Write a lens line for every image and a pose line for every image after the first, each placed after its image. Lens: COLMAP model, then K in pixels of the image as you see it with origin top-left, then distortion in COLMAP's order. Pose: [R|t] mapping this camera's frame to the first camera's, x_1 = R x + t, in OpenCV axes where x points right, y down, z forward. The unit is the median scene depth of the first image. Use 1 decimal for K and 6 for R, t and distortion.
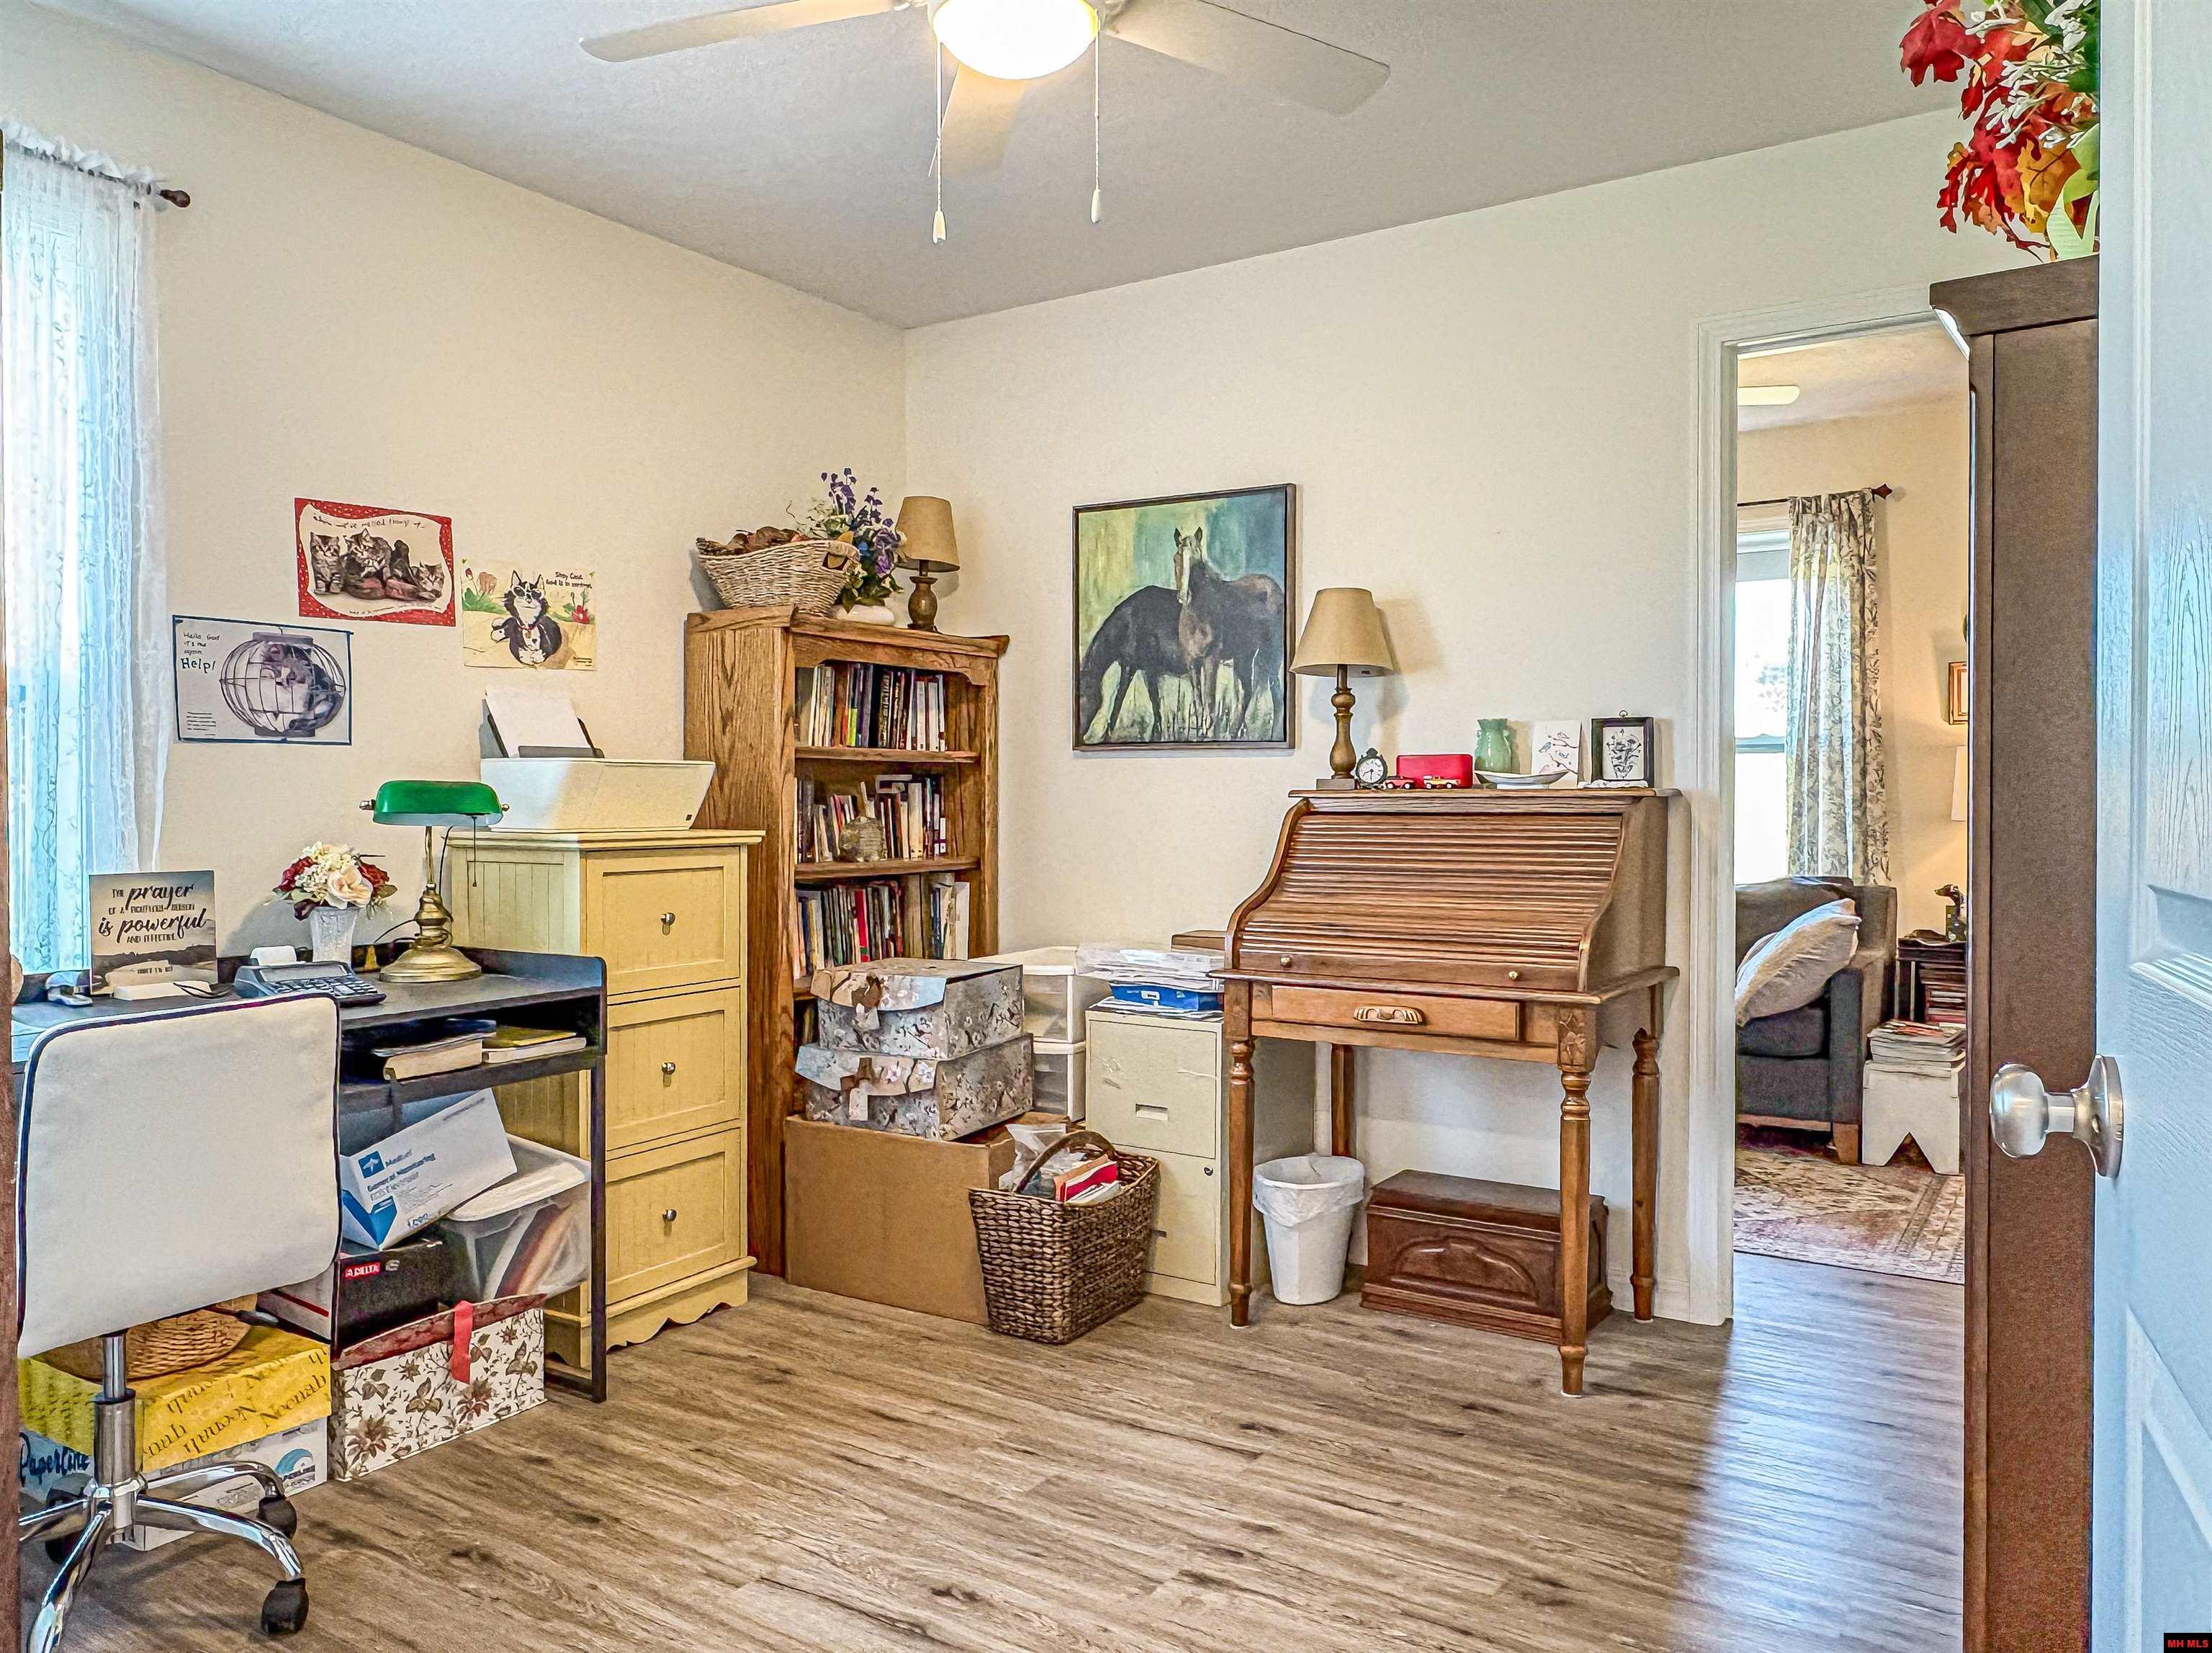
lens RADIAL K [[1570.5, 0, 1111.9], [0, 1570.5, 822.9], [0, 0, 1]] dist [0.000274, -0.000614]
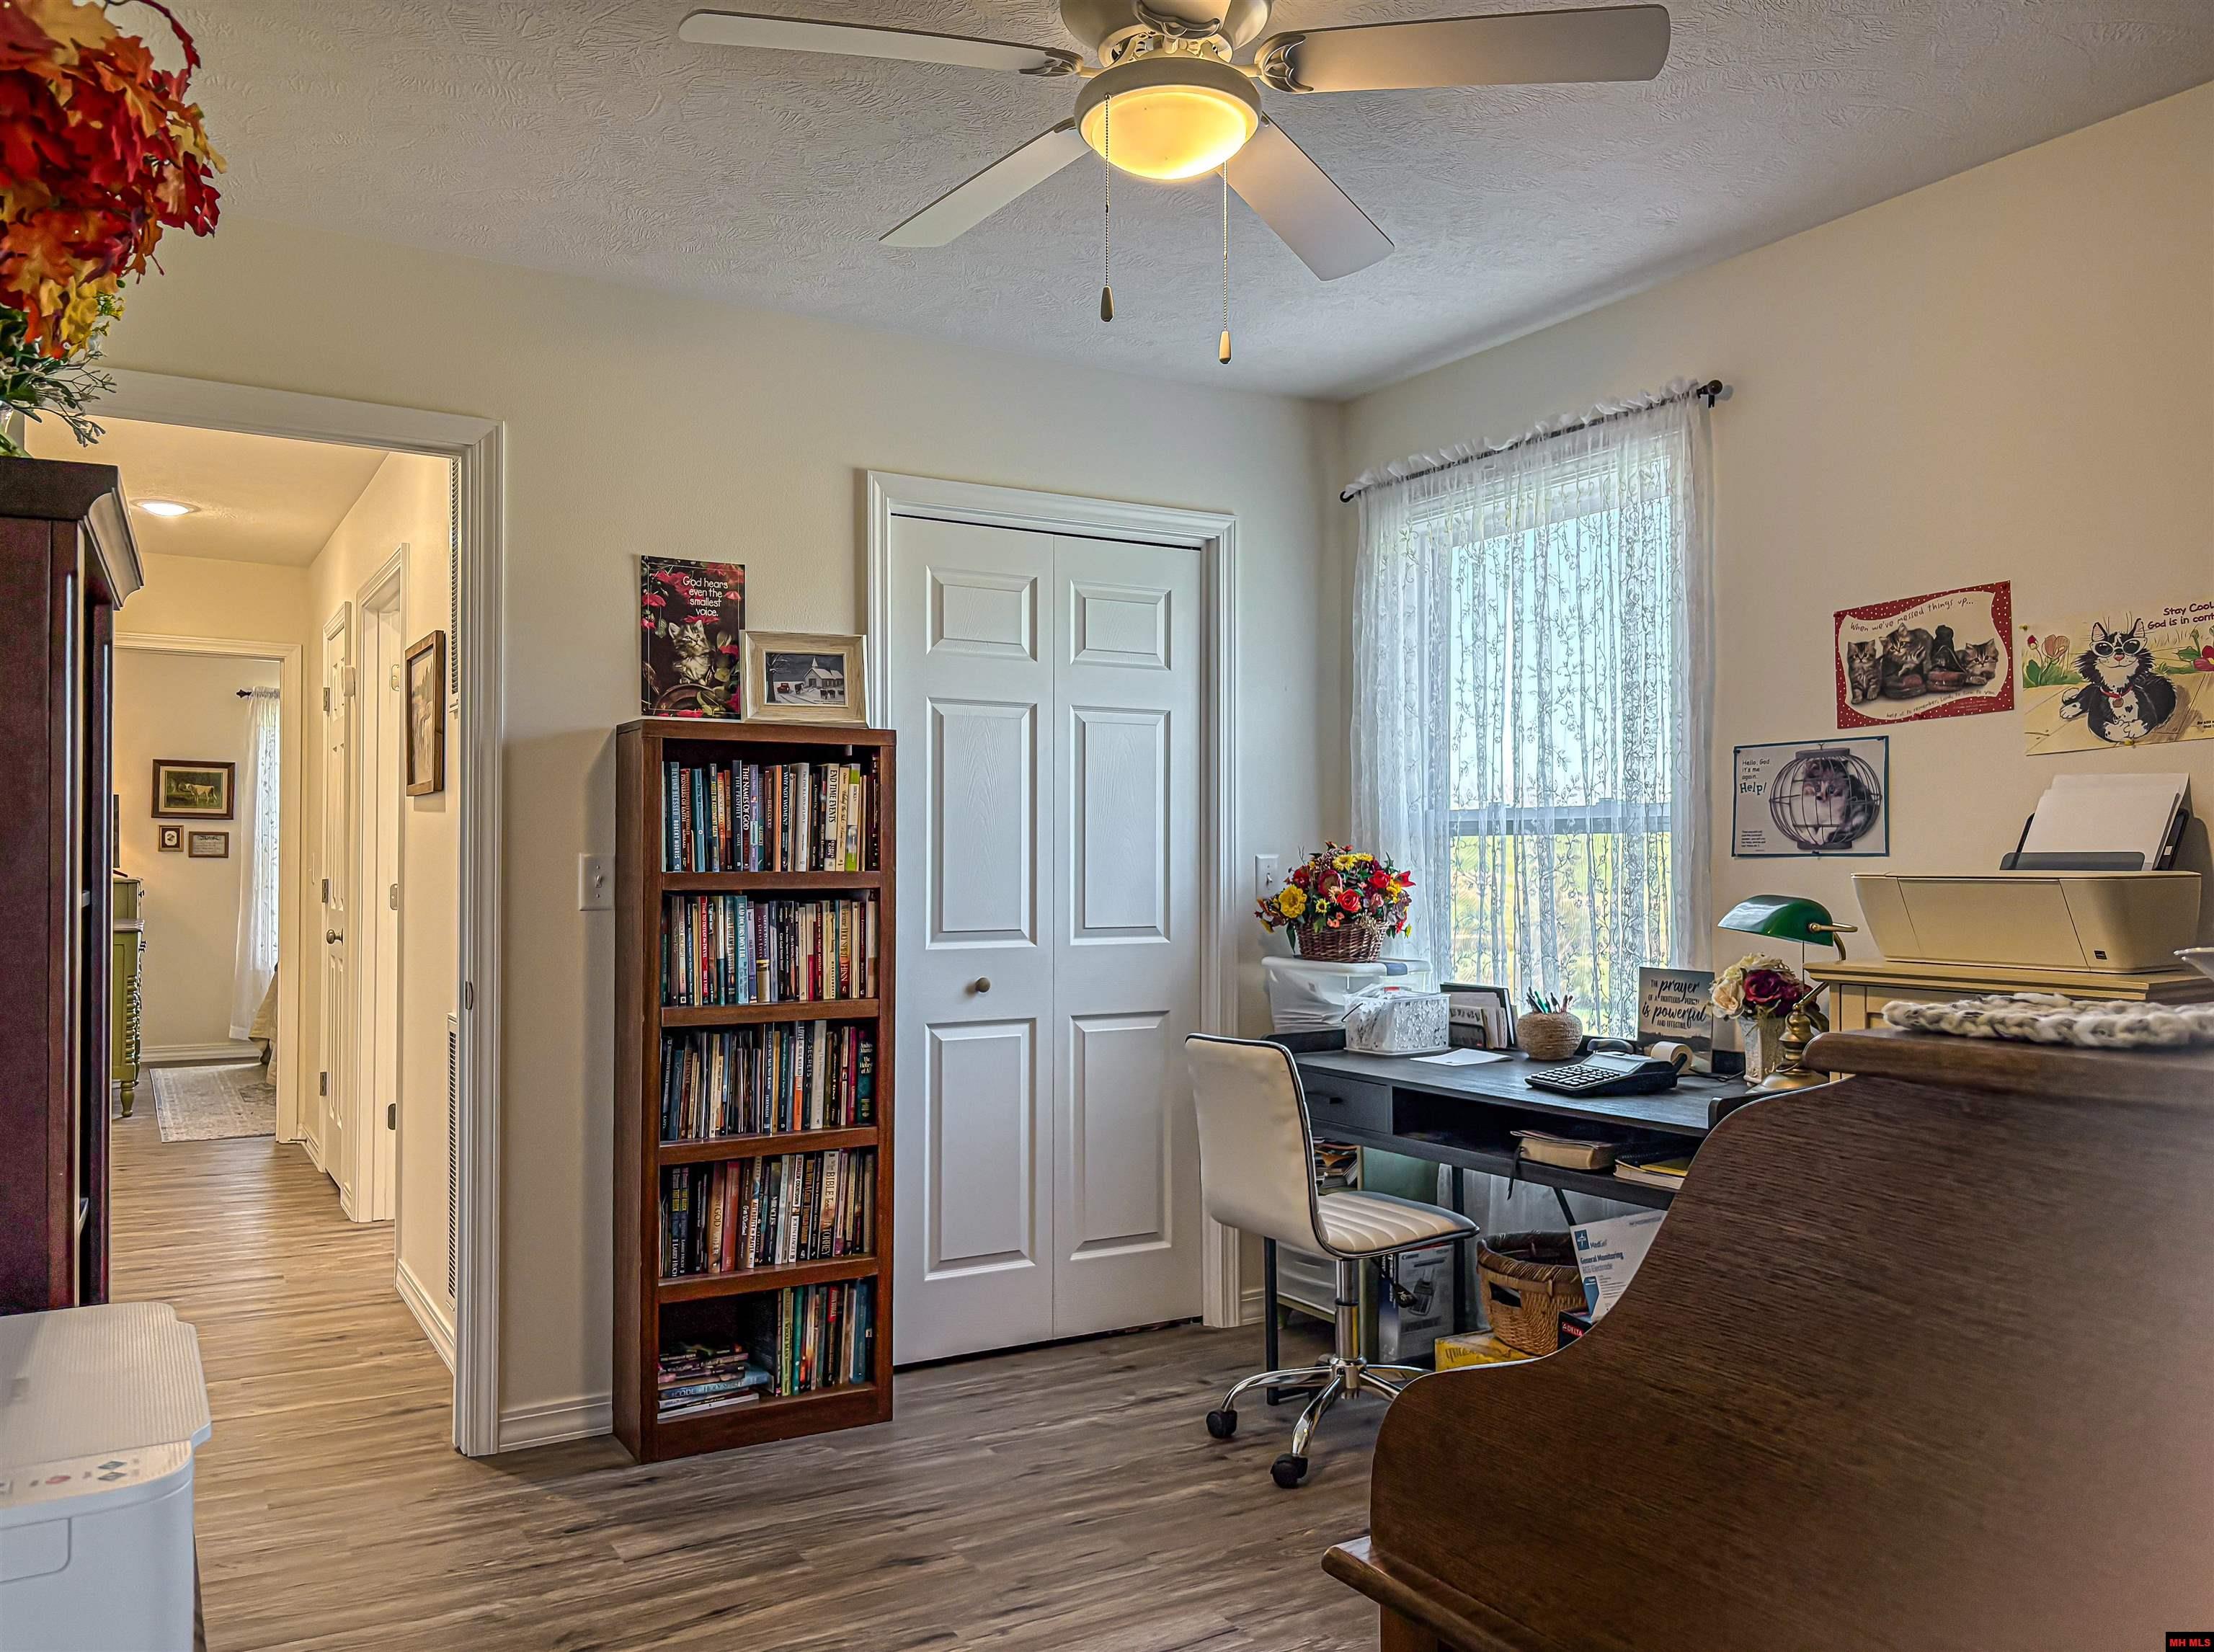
lens RADIAL K [[1692.5, 0, 1112.3], [0, 1692.5, 829.0], [0, 0, 1]] dist [0.027585, -0.000785]
pose [[-0.445497, -0.013123, -0.895187, 0.641029], [-0.012769, 0.999884, -0.008303, -0.051343], [0.895193, 0.007731, -0.445613, 1.038016]]
